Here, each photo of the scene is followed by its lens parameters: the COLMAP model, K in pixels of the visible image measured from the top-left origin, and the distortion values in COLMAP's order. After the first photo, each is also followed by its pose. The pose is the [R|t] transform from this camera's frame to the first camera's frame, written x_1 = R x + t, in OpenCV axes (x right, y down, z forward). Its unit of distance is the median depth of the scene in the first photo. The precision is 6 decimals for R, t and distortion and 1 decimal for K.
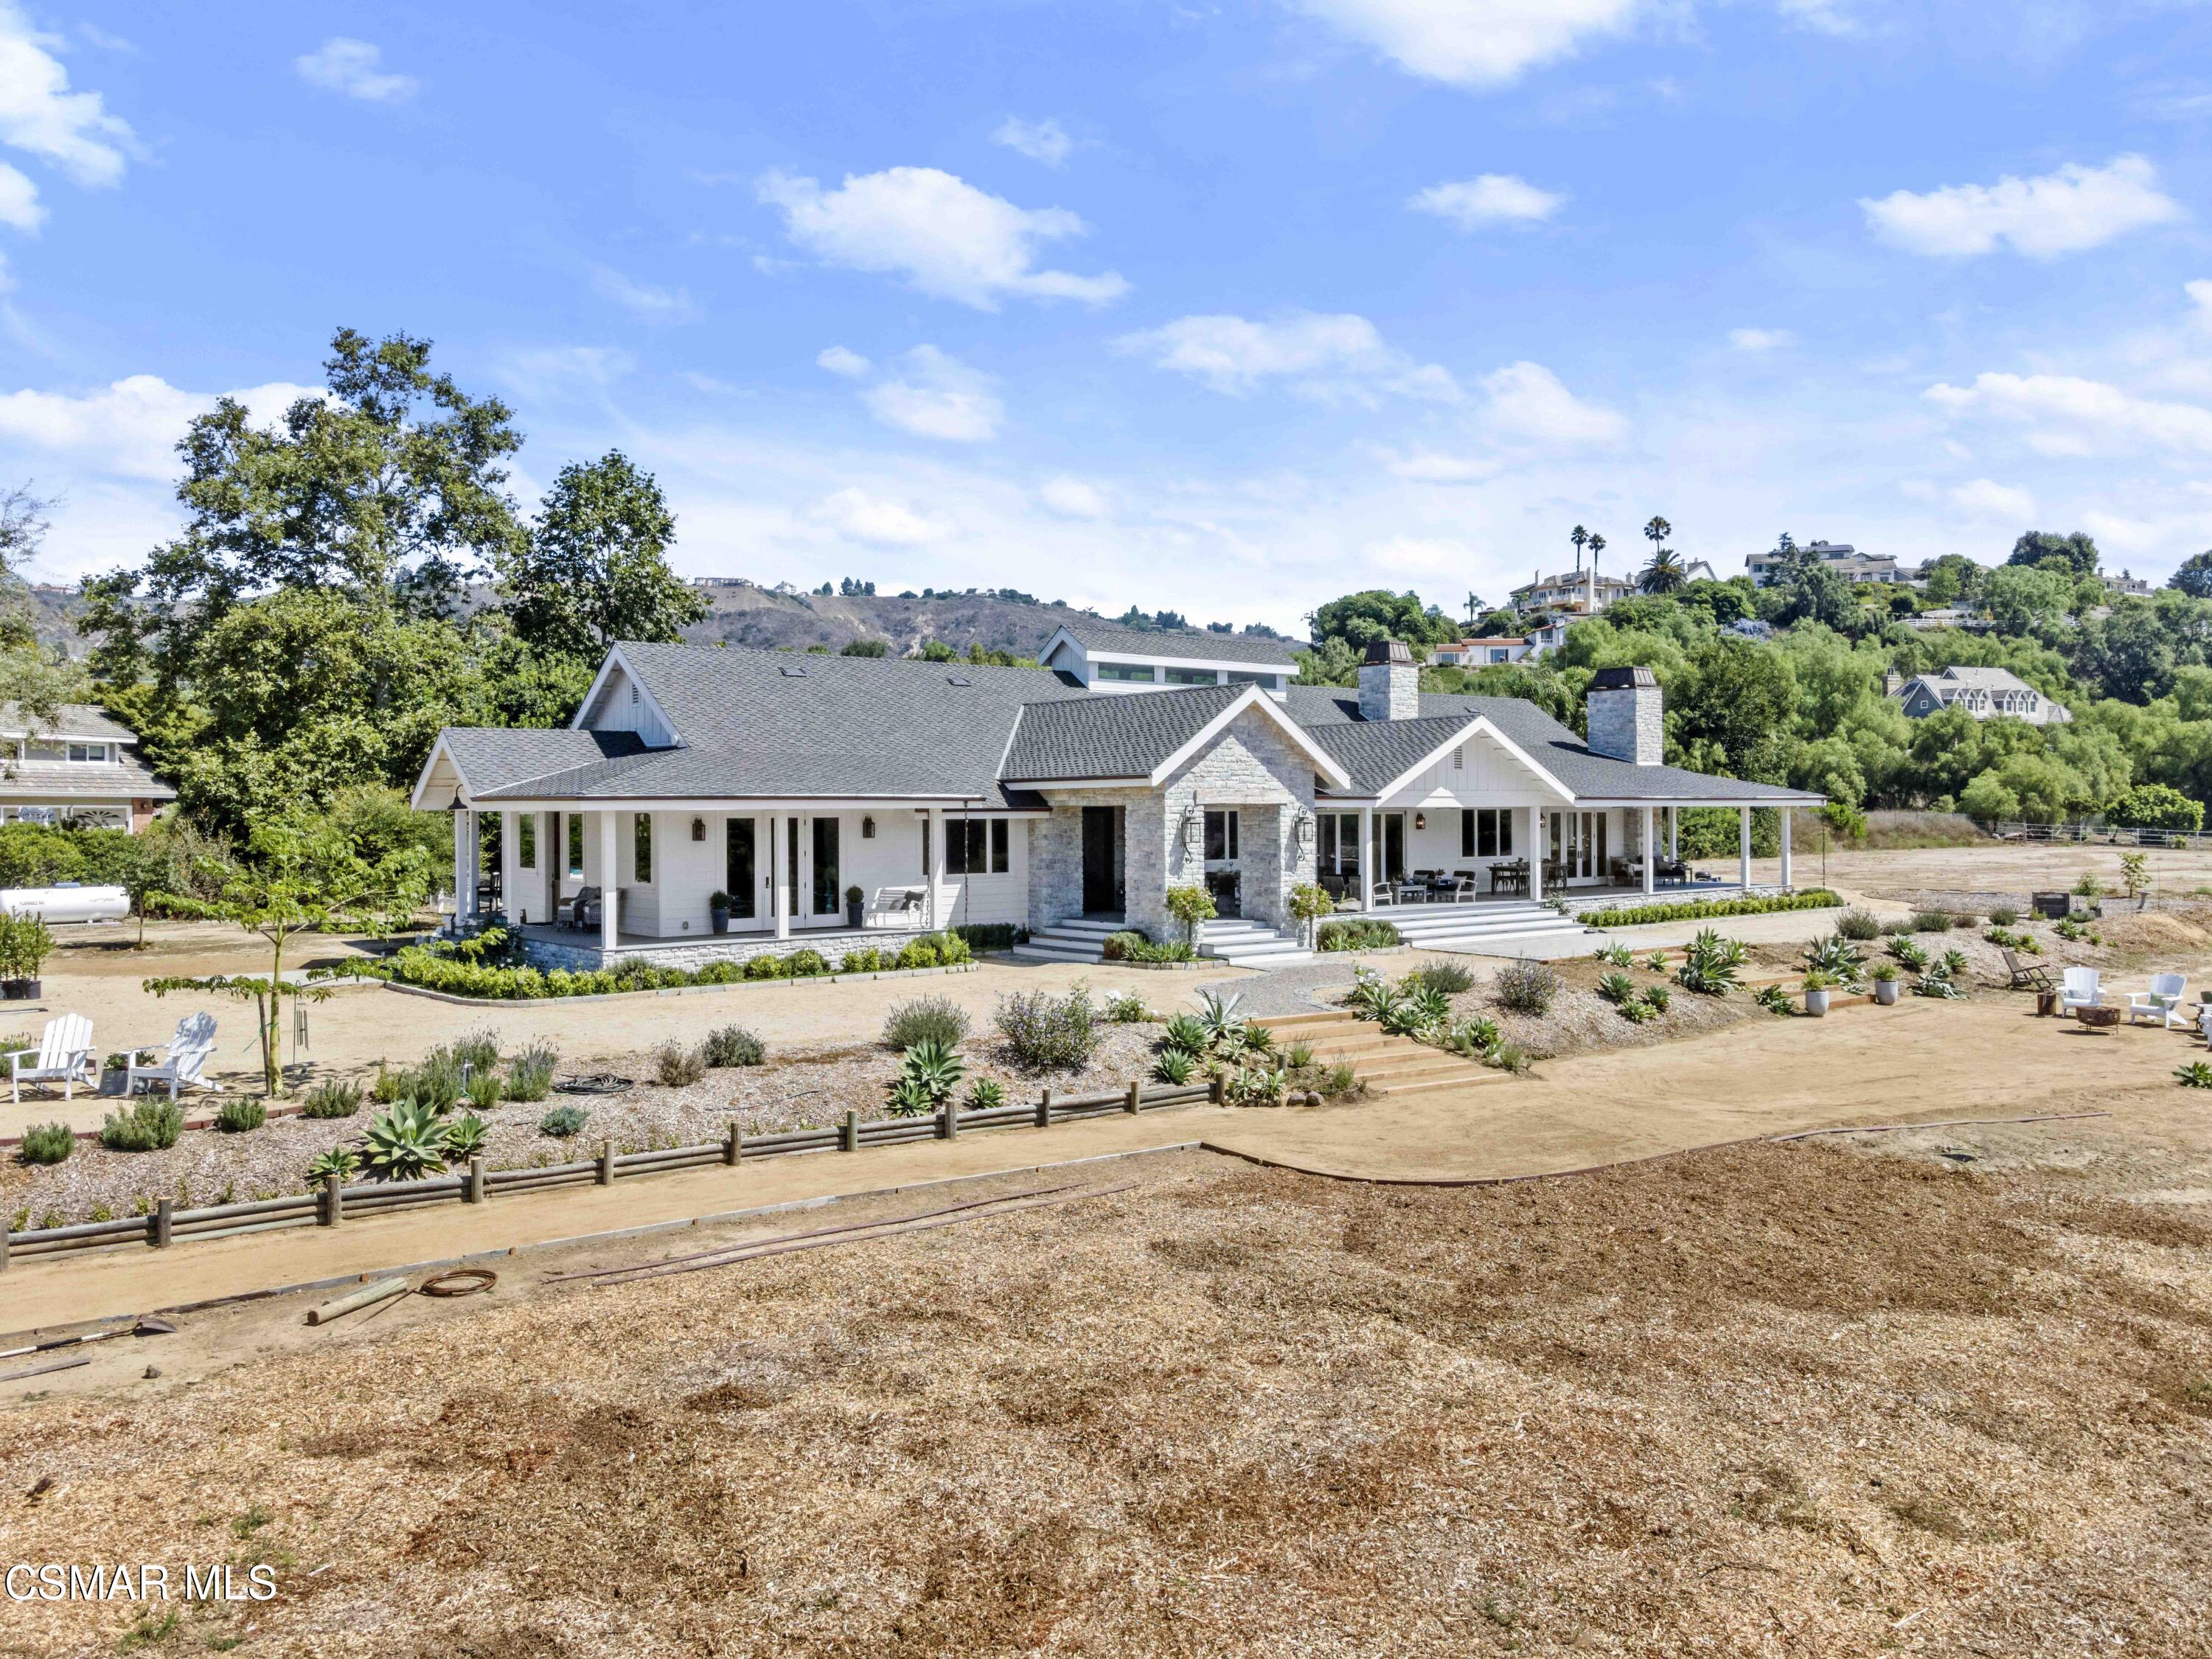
lens RADIAL K [[1602.9, 0, 1106.0], [0, 1602.9, 829.5], [0, 0, 1]] dist [0.002293, 0.030834]
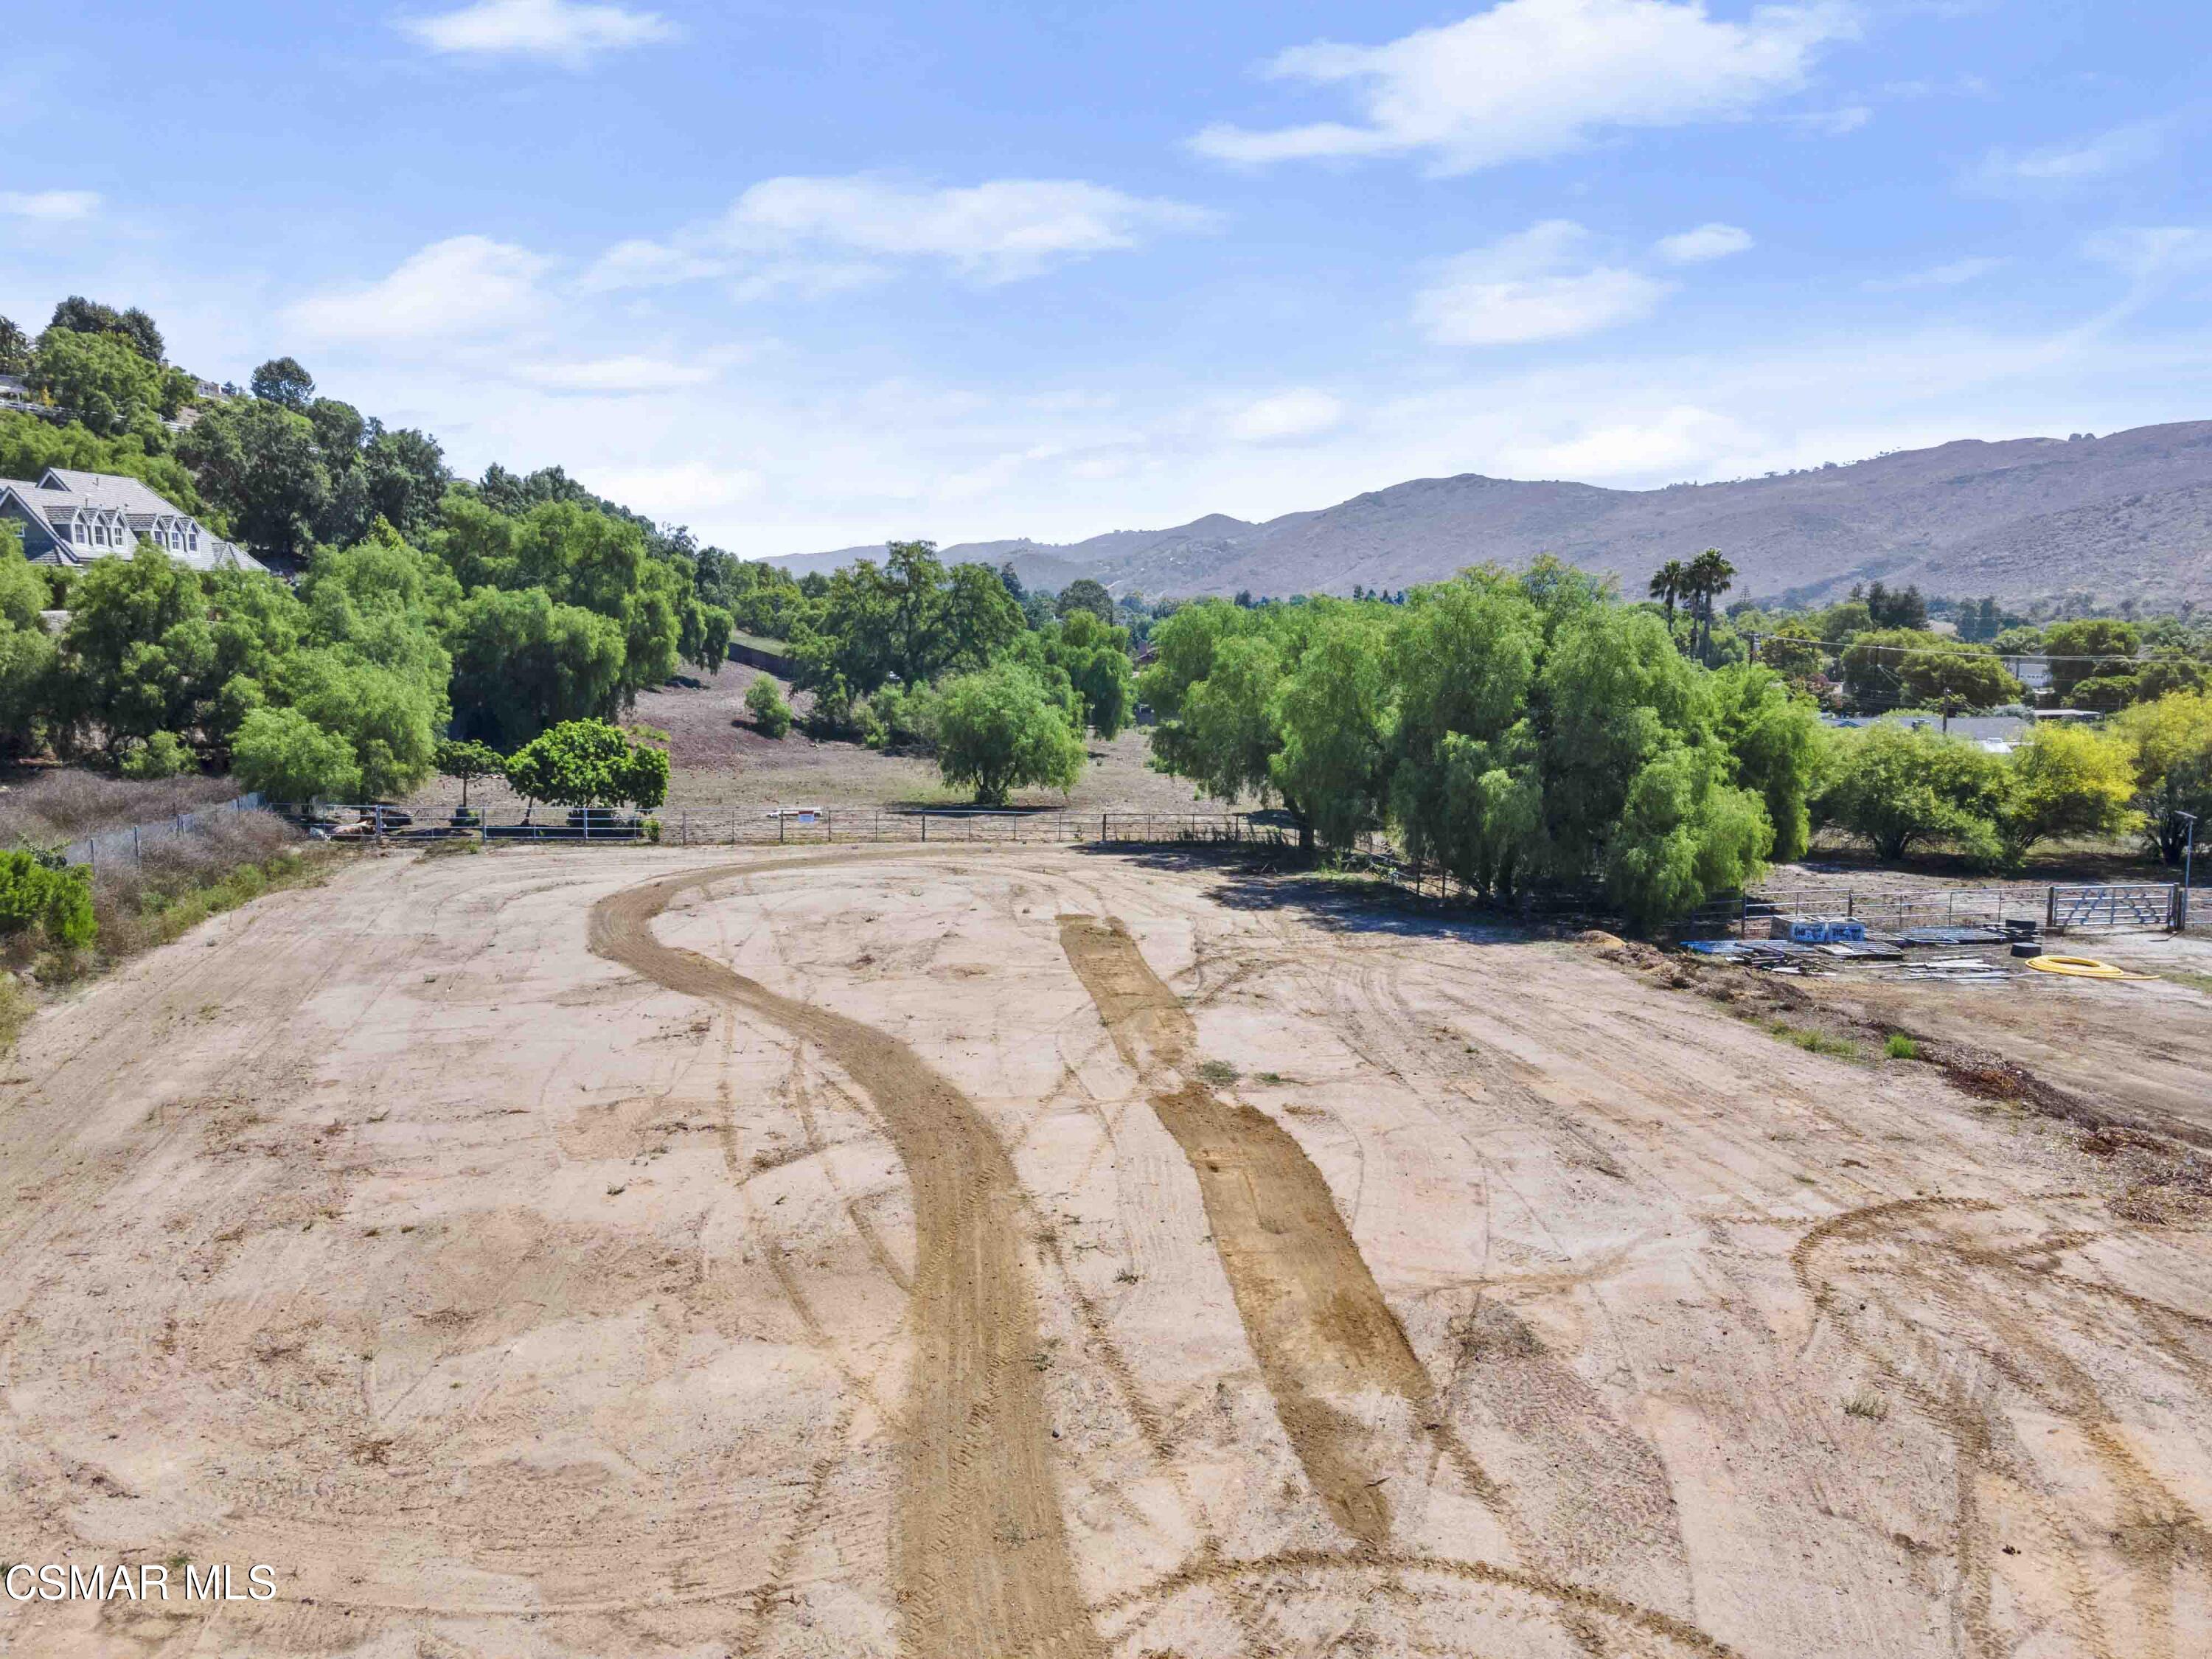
lens RADIAL K [[1602.9, 0, 1106.0], [0, 1602.9, 829.5], [0, 0, 1]] dist [0.002293, 0.030834]
pose [[0.450111, -0.119441, 0.884949, 0.209867], [0.019999, 0.992114, 0.123733, -0.047594], [-0.892749, -0.037995, 0.448950, 0.518493]]
